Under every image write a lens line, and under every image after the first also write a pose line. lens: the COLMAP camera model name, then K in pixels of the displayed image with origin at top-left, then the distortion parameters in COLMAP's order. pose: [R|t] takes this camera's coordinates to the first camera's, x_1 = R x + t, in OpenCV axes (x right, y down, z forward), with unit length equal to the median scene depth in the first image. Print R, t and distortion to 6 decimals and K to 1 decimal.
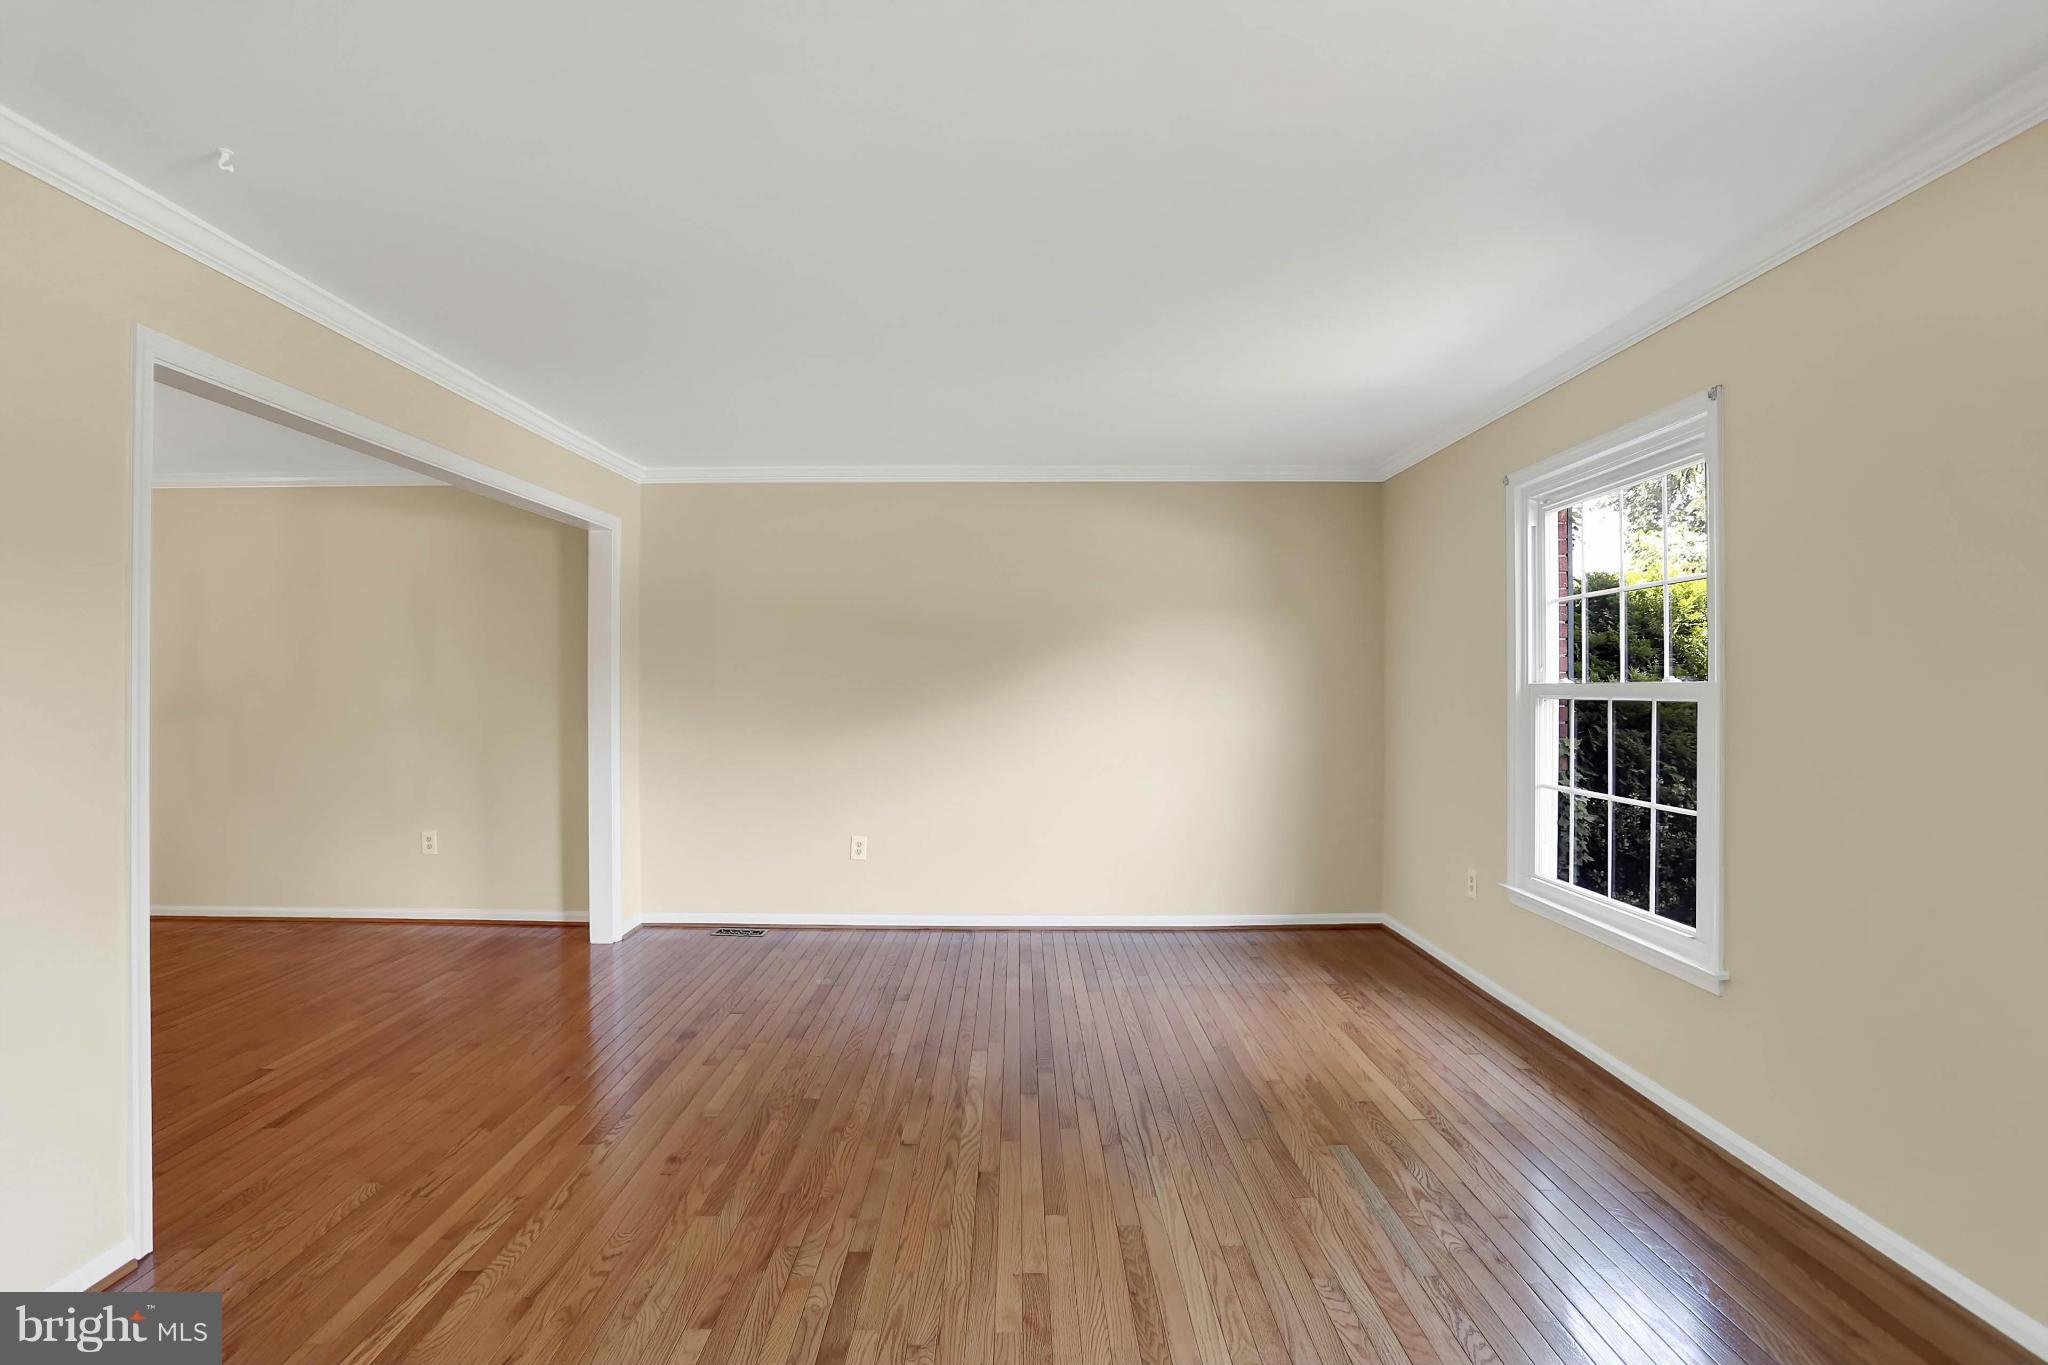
lens RADIAL K [[1000.5, 0, 958.2], [0, 1000.5, 679.3], [0, 0, 1]] dist [-0.073660, 0.024079]
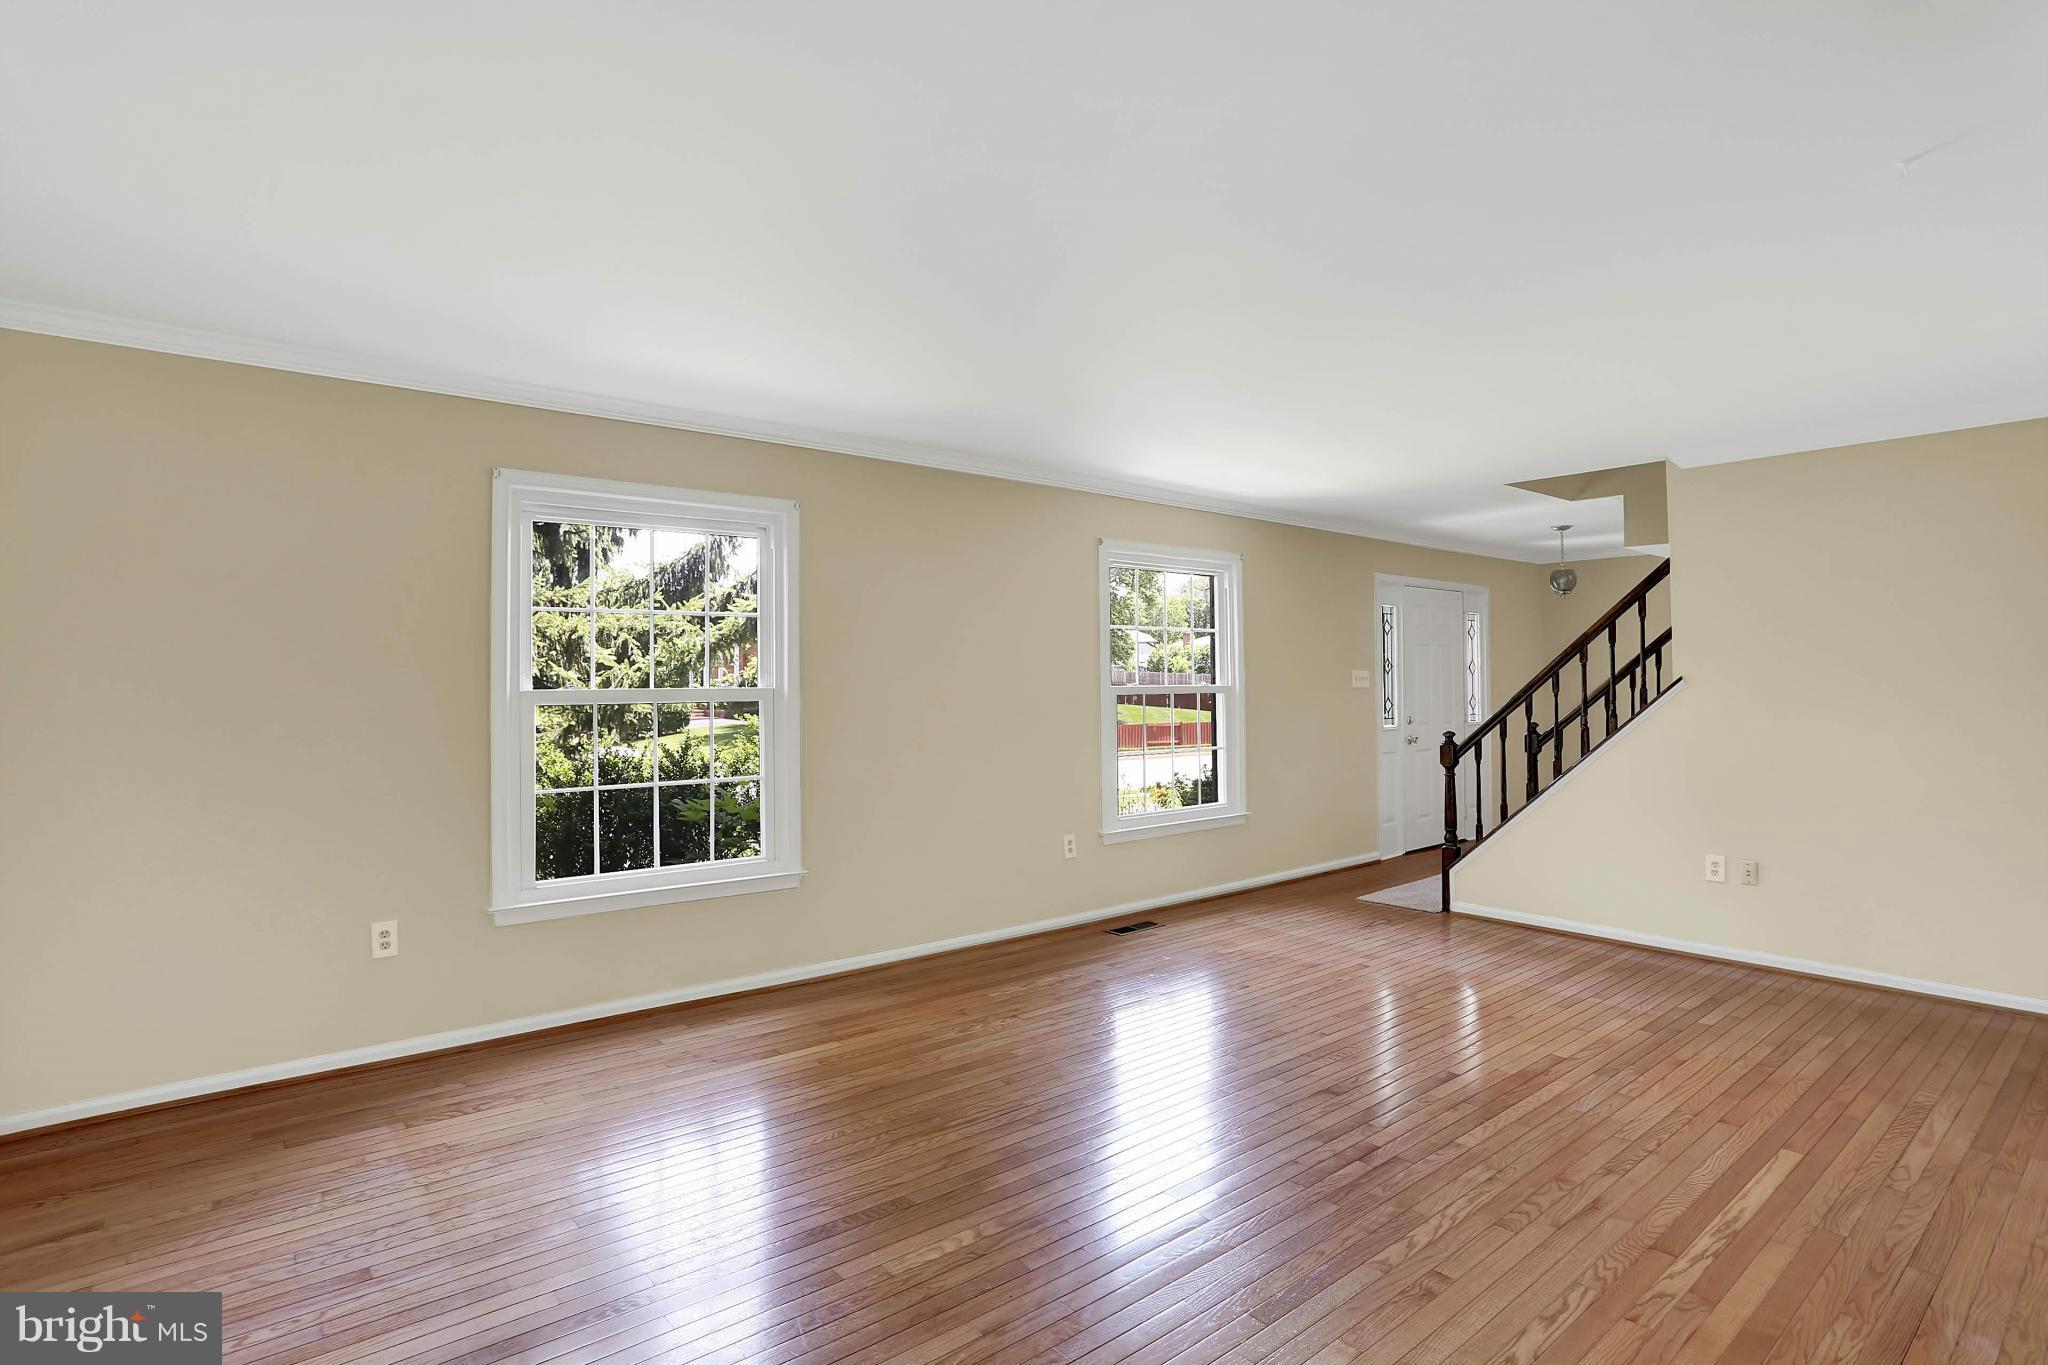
lens RADIAL K [[1033.2, 0, 1033.6], [0, 1033.2, 677.8], [0, 0, 1]] dist [-0.067157, 0.028061]
pose [[-0.680414, 0.008332, 0.732781, -0.598794], [0.002714, 0.999957, -0.008849, 0.005722], [-0.732823, -0.004032, -0.680407, 1.592761]]
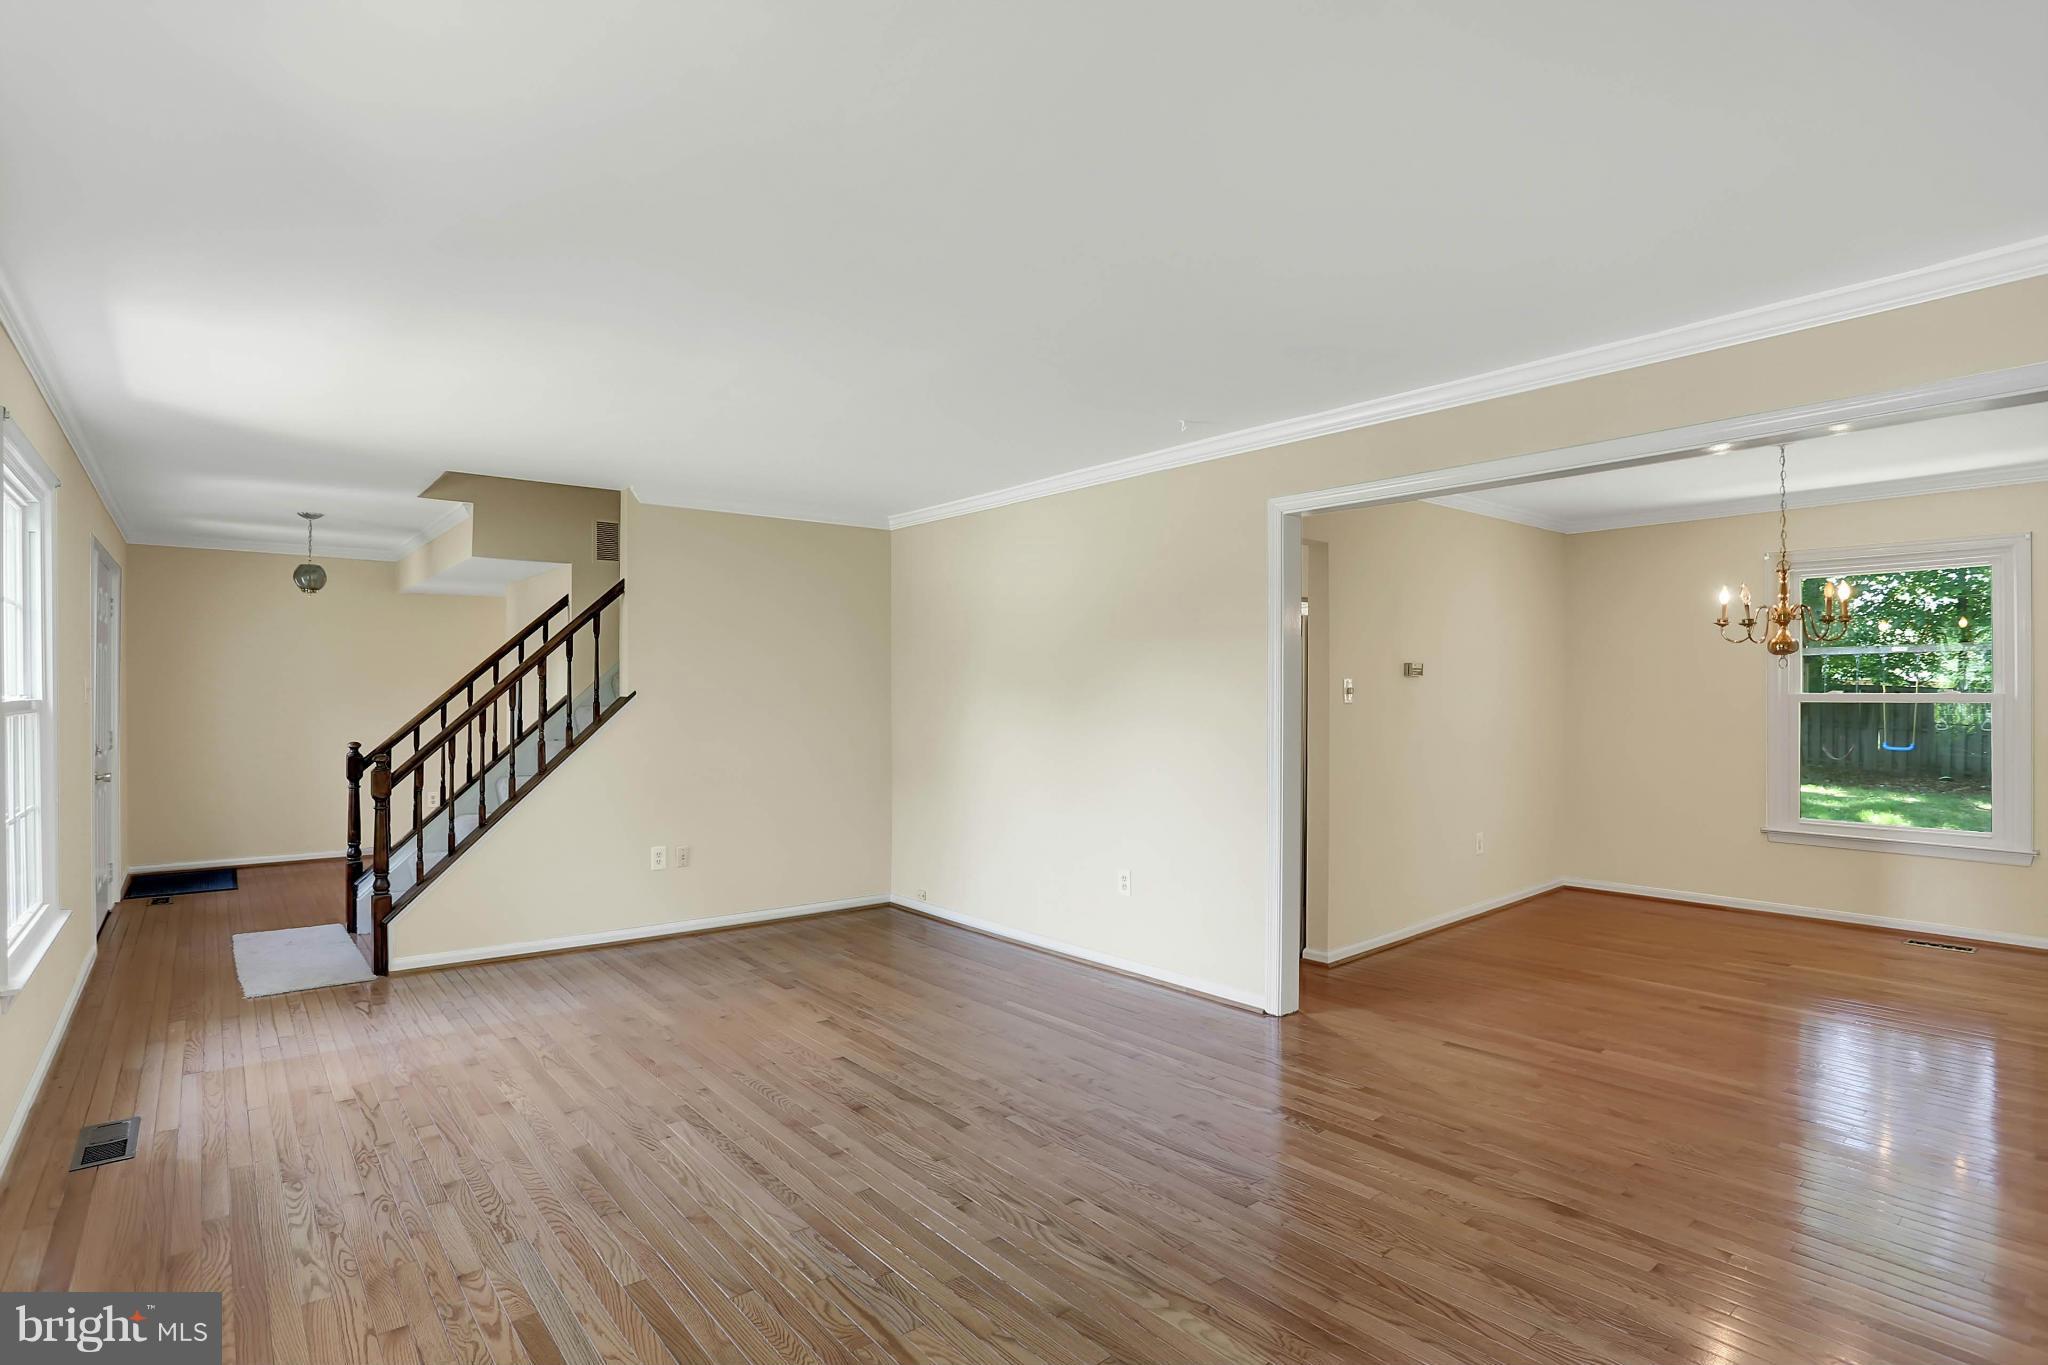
lens RADIAL K [[1033.2, 0, 1033.6], [0, 1033.2, 677.8], [0, 0, 1]] dist [-0.067157, 0.028061]
pose [[-0.727919, -0.007626, -0.685620, 0.576179], [0.005035, 0.999852, -0.016466, 0.003627], [0.685644, -0.015438, -0.727773, 1.538501]]
